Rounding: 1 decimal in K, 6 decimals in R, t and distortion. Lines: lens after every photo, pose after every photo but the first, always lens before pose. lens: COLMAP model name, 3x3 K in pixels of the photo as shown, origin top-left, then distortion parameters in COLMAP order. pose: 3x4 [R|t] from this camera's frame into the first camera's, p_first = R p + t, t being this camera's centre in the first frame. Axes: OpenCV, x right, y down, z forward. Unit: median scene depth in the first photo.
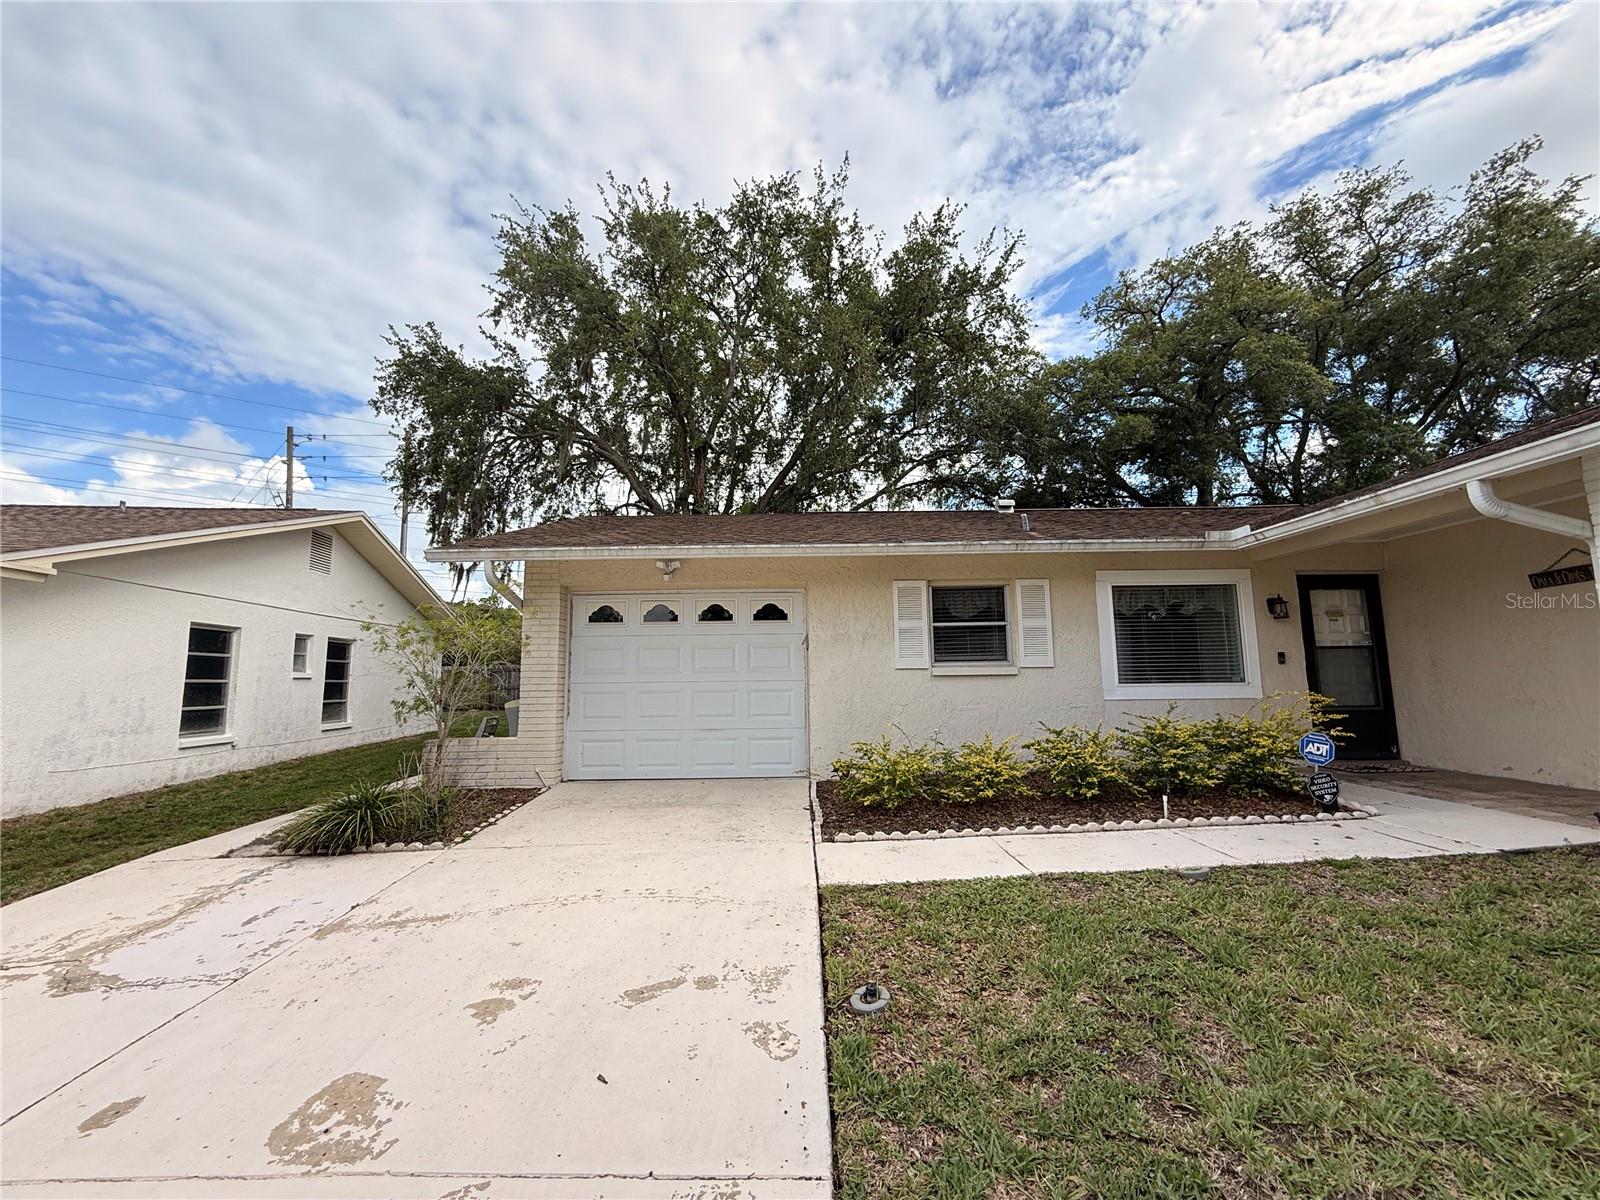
lens RADIAL K [[639.3, 0, 803.6], [0, 639.3, 609.1], [0, 0, 1]] dist [0.004399, 0.001105]
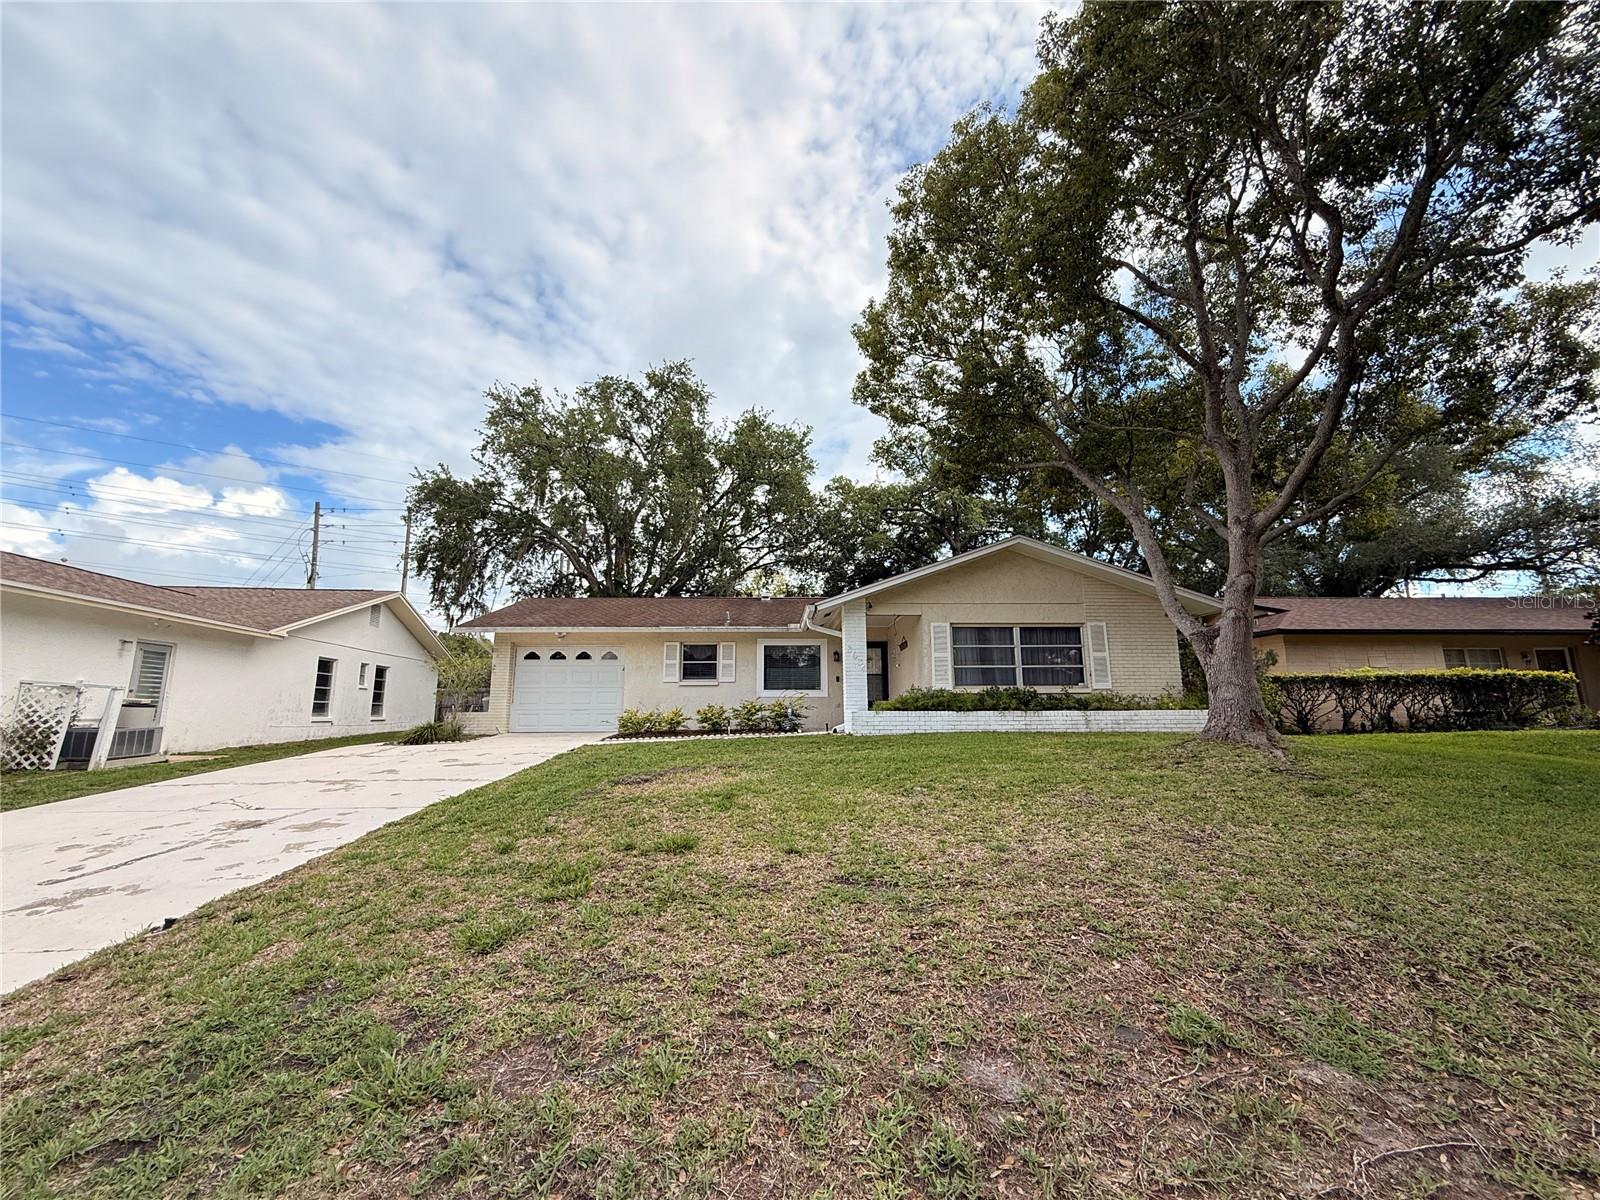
lens RADIAL K [[639.3, 0, 806.5], [0, 639.3, 589.4], [0, 0, 1]] dist [0.004399, 0.001105]
pose [[0.999120, 0.015568, 0.038936, 0.314810], [-0.012344, 0.996578, -0.081728, -0.029667], [-0.040076, 0.081175, 0.995894, -0.715556]]
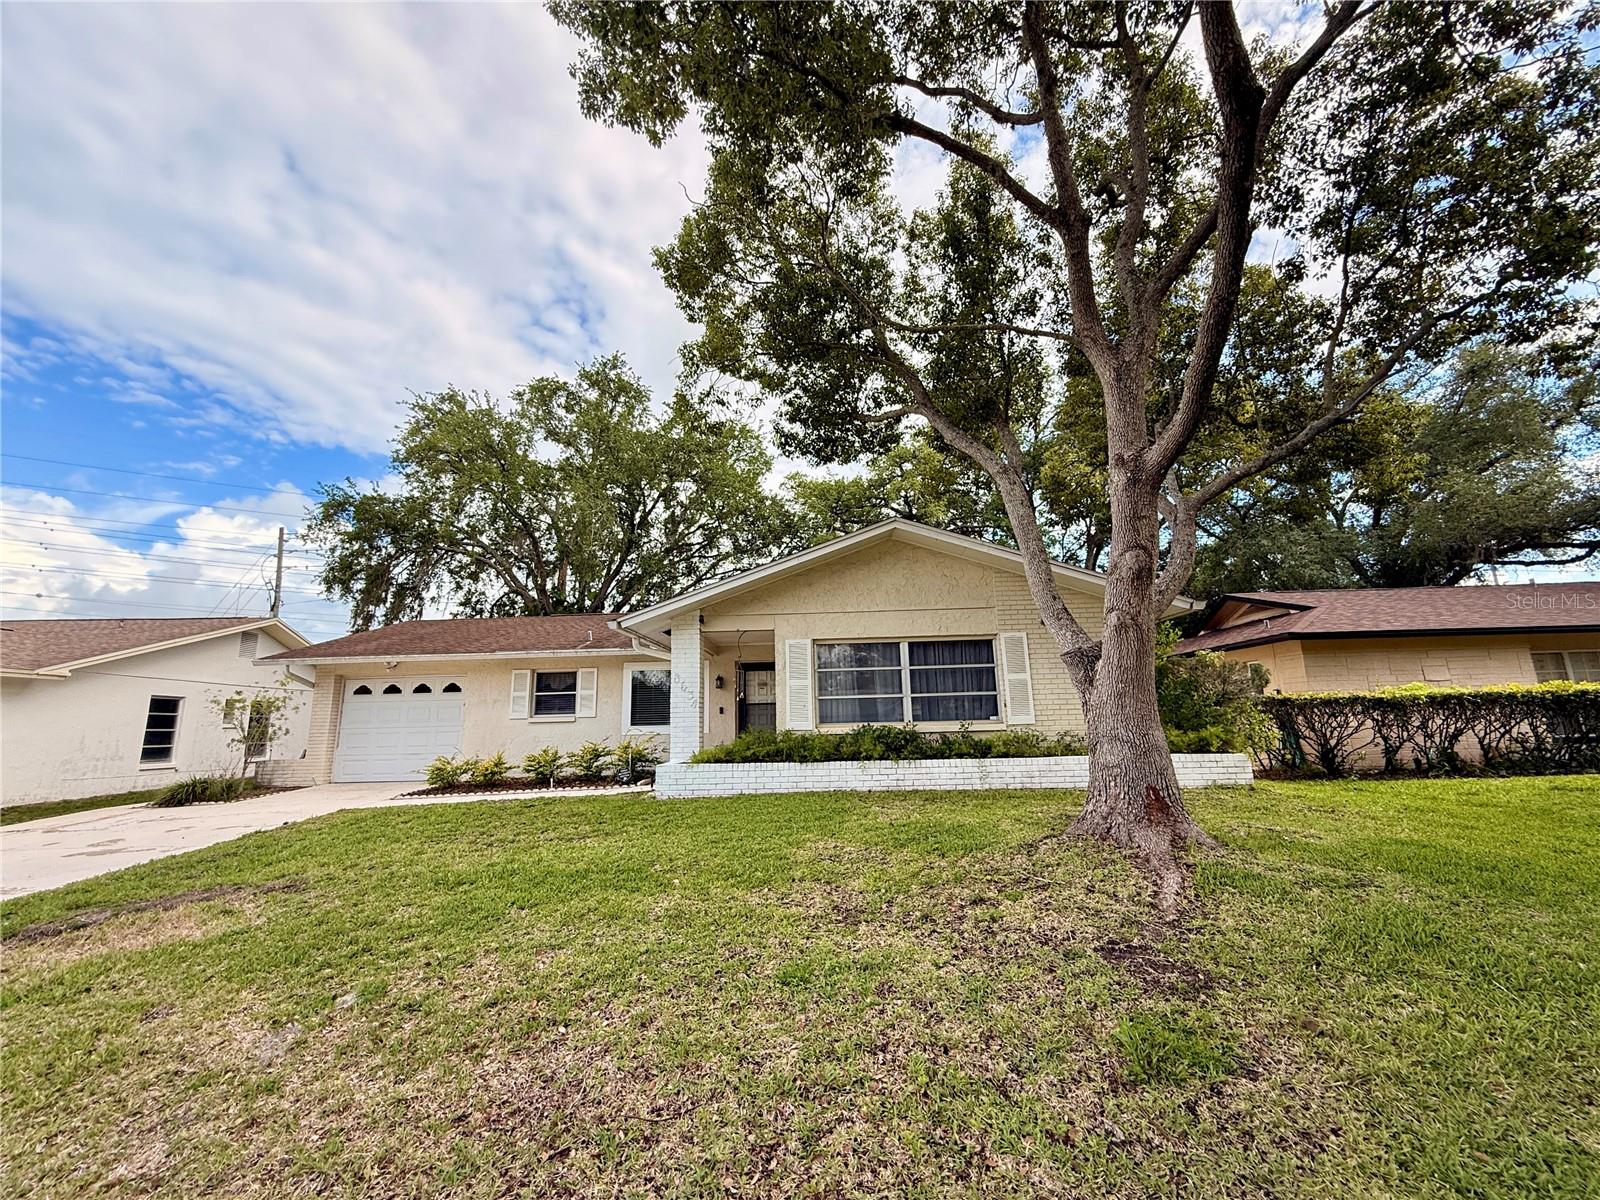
lens RADIAL K [[639.3, 0, 811.0], [0, 639.3, 596.1], [0, 0, 1]] dist [0.004399, 0.001105]
pose [[0.999270, -0.017258, -0.034071, 0.611577], [0.014175, 0.995956, -0.088720, -0.046416], [0.035464, 0.088173, 0.995474, -0.464551]]
